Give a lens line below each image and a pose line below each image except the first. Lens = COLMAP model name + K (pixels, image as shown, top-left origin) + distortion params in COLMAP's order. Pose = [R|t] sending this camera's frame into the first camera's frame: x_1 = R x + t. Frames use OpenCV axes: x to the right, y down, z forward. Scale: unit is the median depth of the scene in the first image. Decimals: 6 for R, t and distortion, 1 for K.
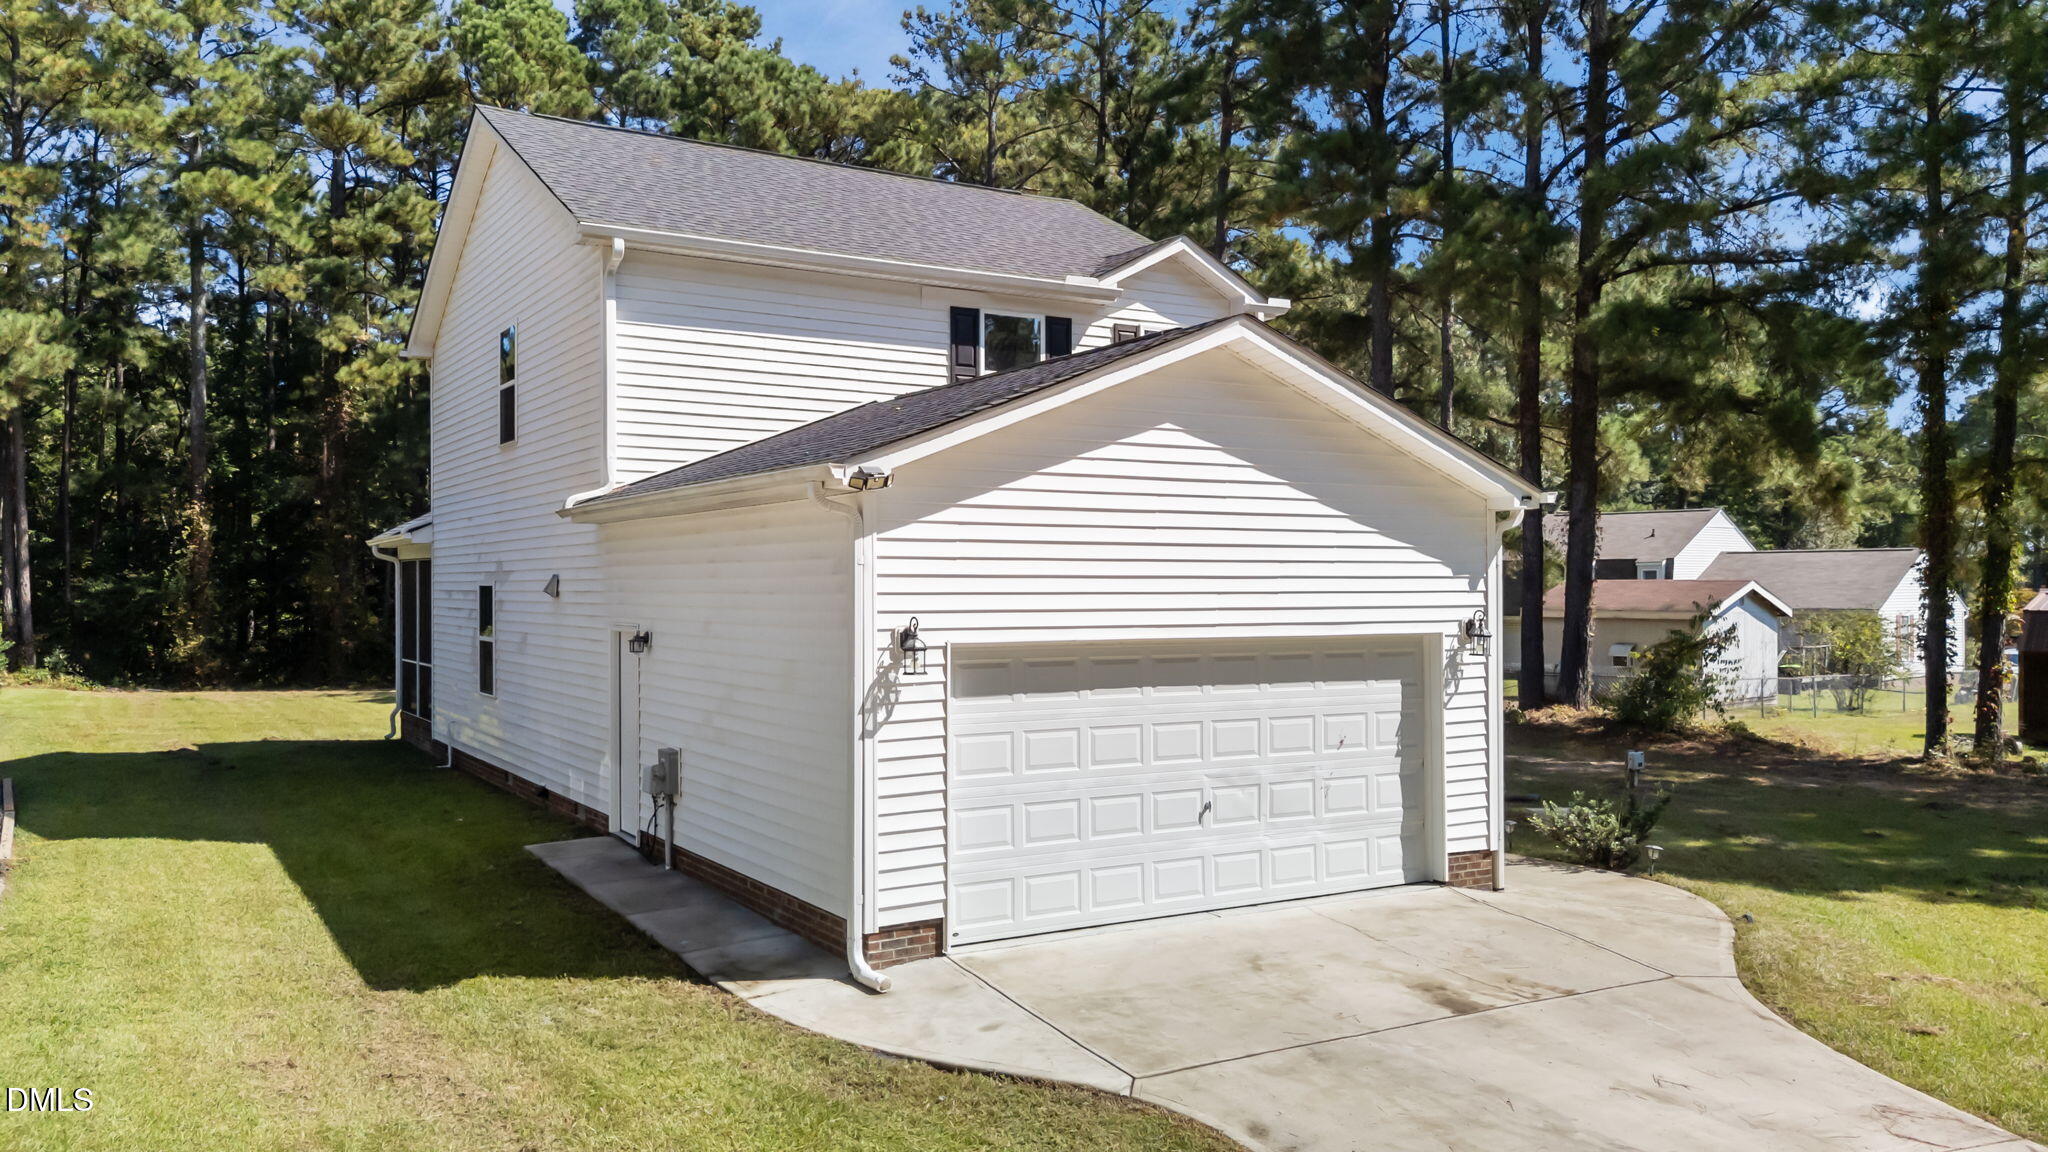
lens RADIAL K [[1483.3, 0, 1024.0], [0, 1483.3, 576.0], [0, 0, 1]] dist [0.066762, 0.000315]
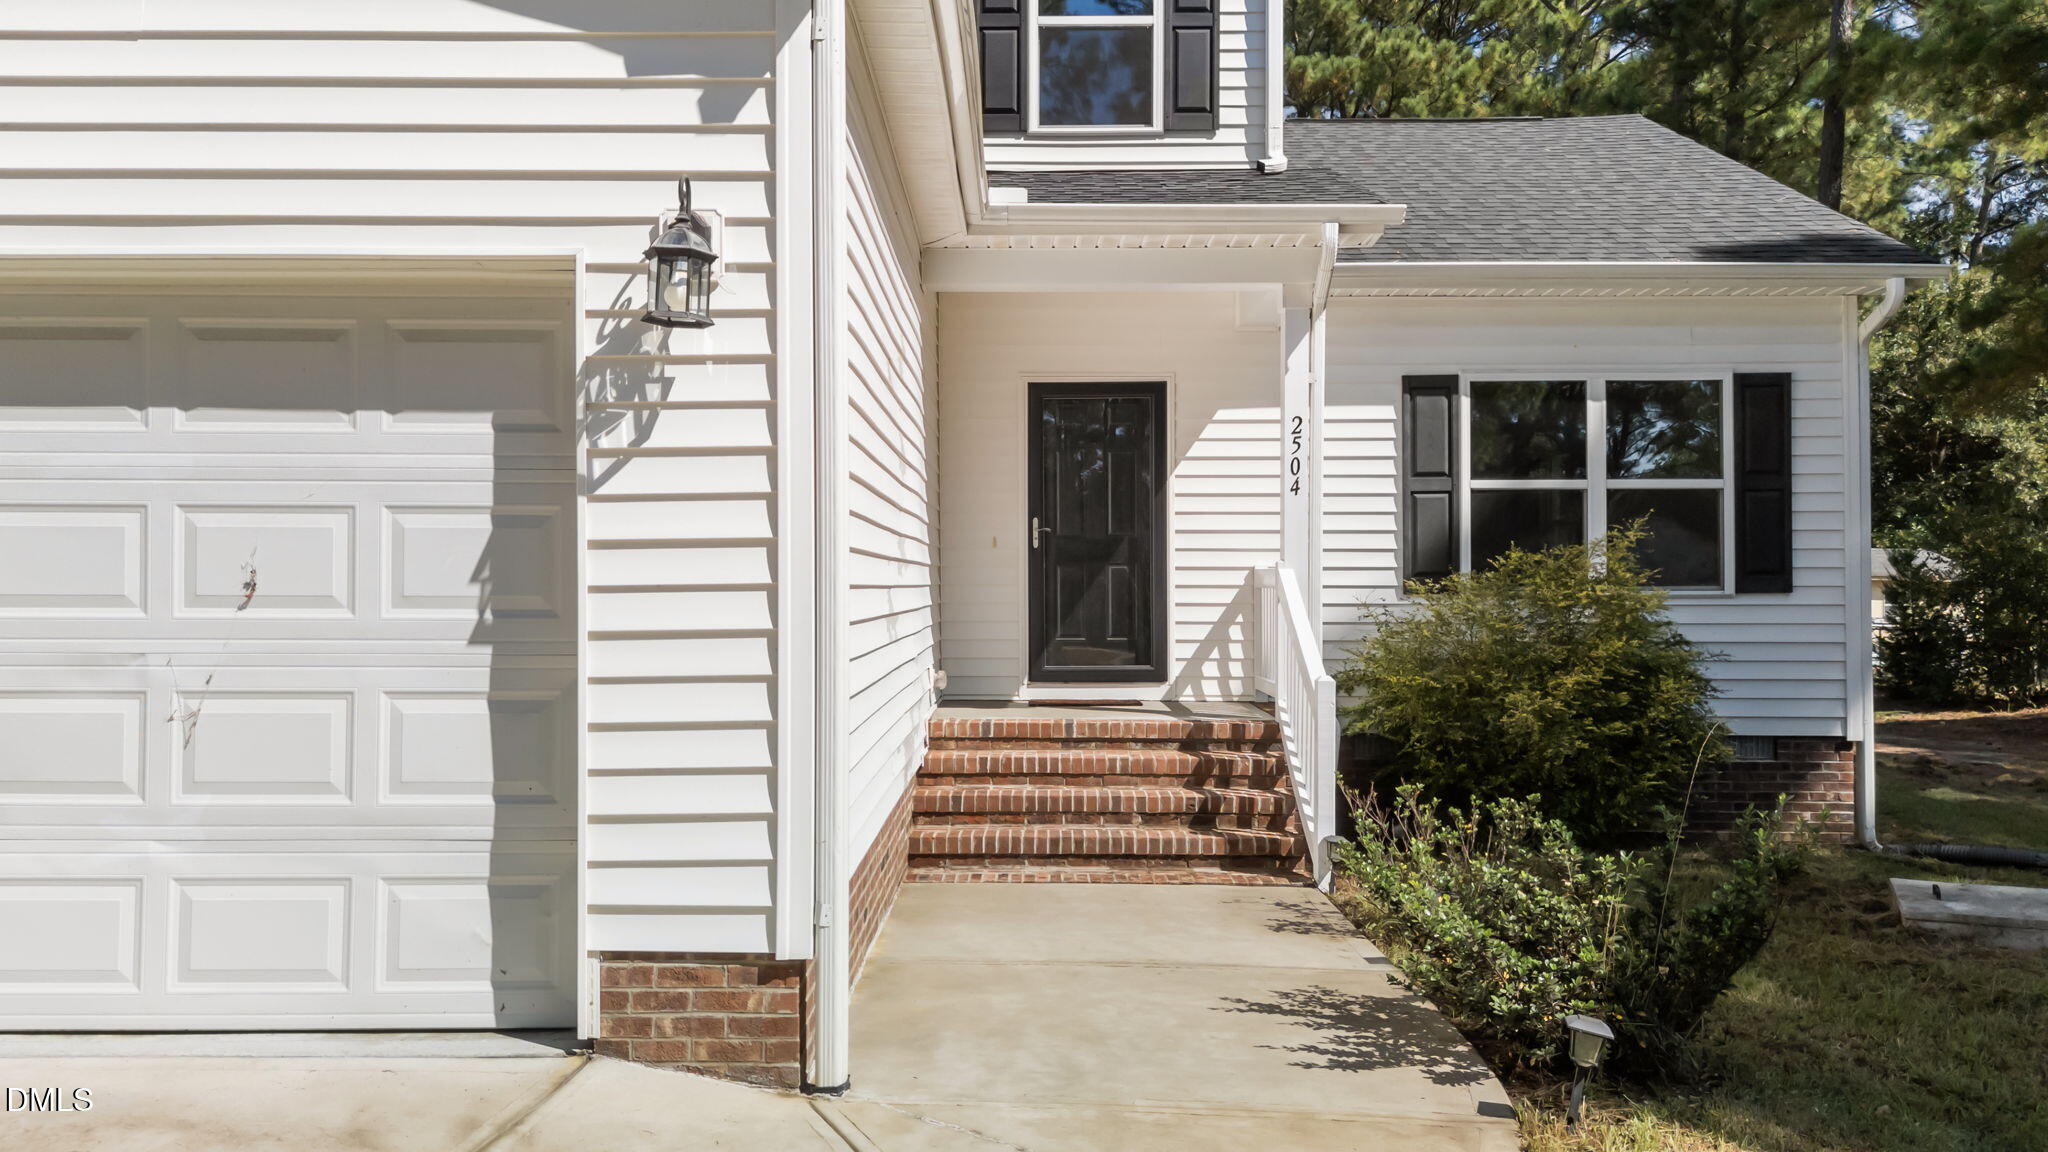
lens RADIAL K [[1483.3, 0, 1024.0], [0, 1483.3, 576.0], [0, 0, 1]] dist [0.066762, 0.000315]
pose [[0.851164, -0.004736, -0.524879, 0.526240], [0.003309, 0.999988, -0.003656, 0.106970], [0.524890, 0.001375, 0.851169, 0.774878]]
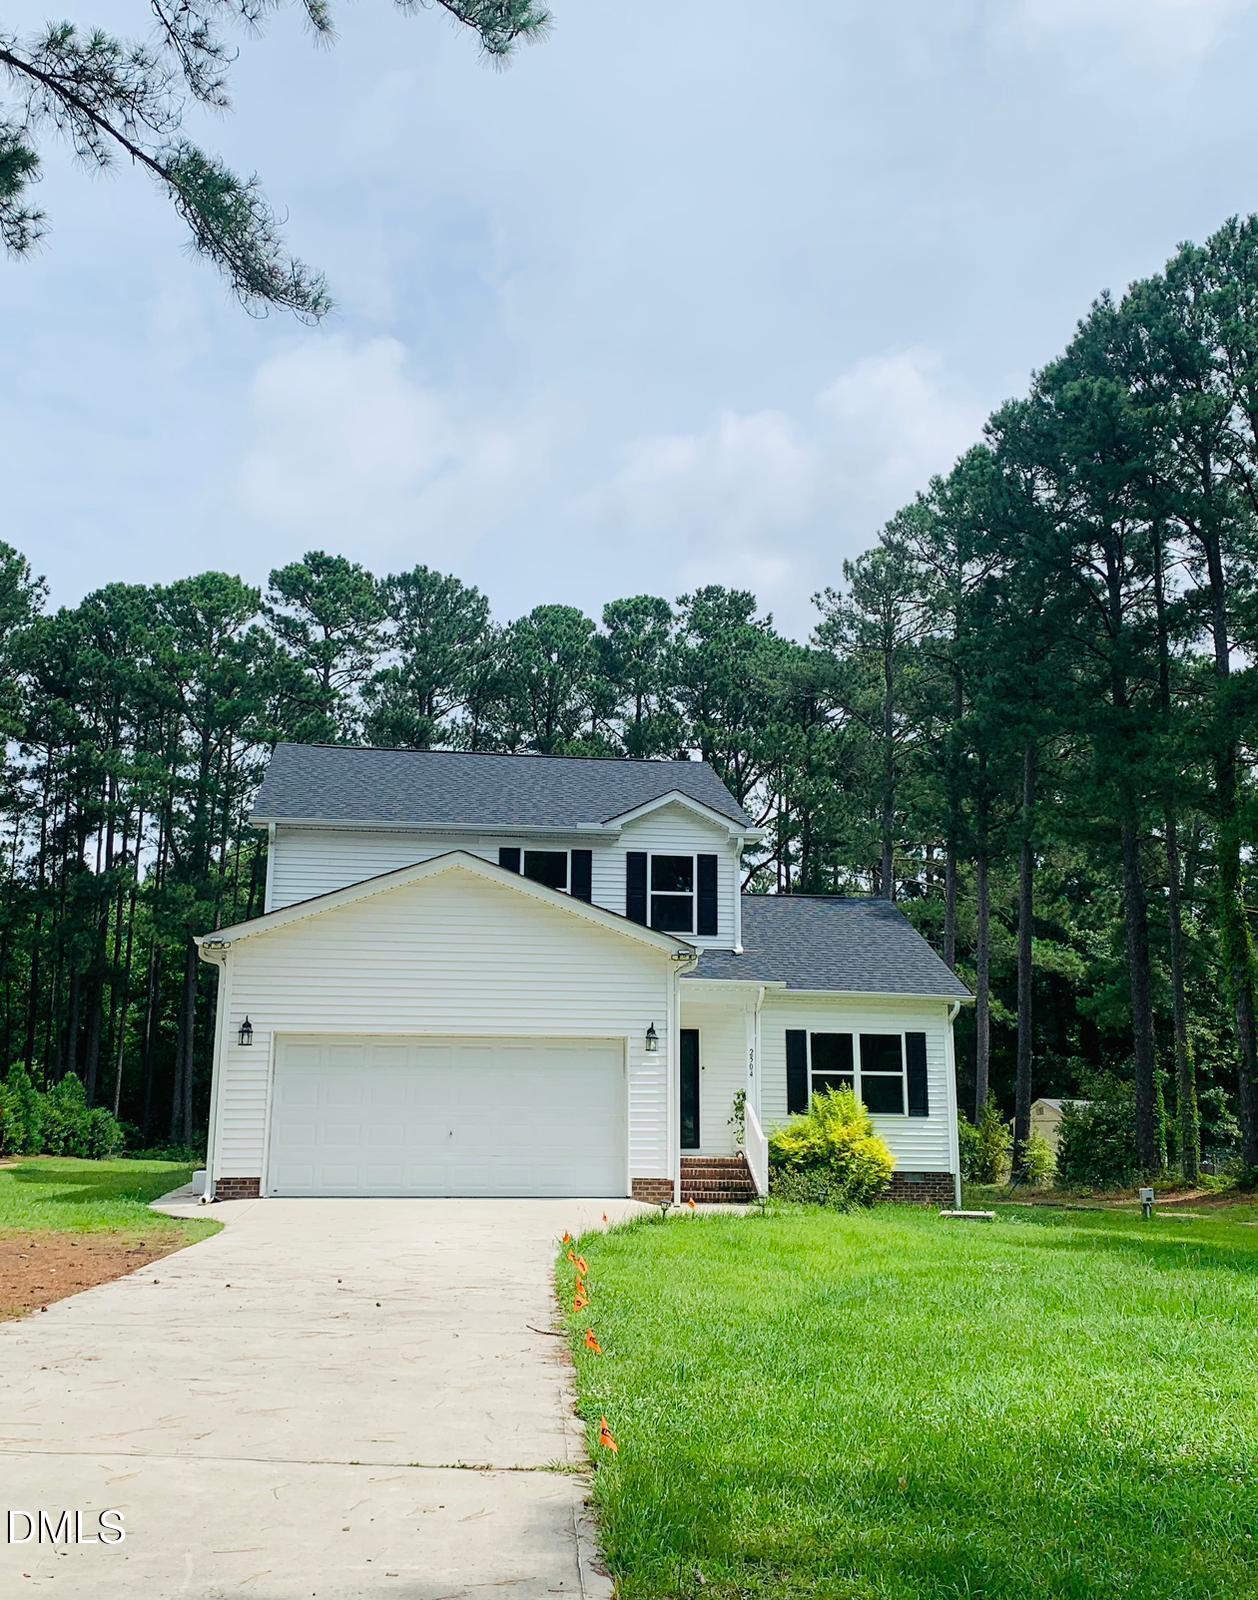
lens RADIAL K [[1600.6, 0, 629.0], [0, 1600.6, 800.0], [0, 0, 1]] dist [0.015843, 0.004752]
pose [[0.922754, -0.072743, -0.378463, 0.943555], [-0.005818, 0.979283, -0.202412, 0.136831], [0.385346, 0.188978, 0.903214, -0.591359]]
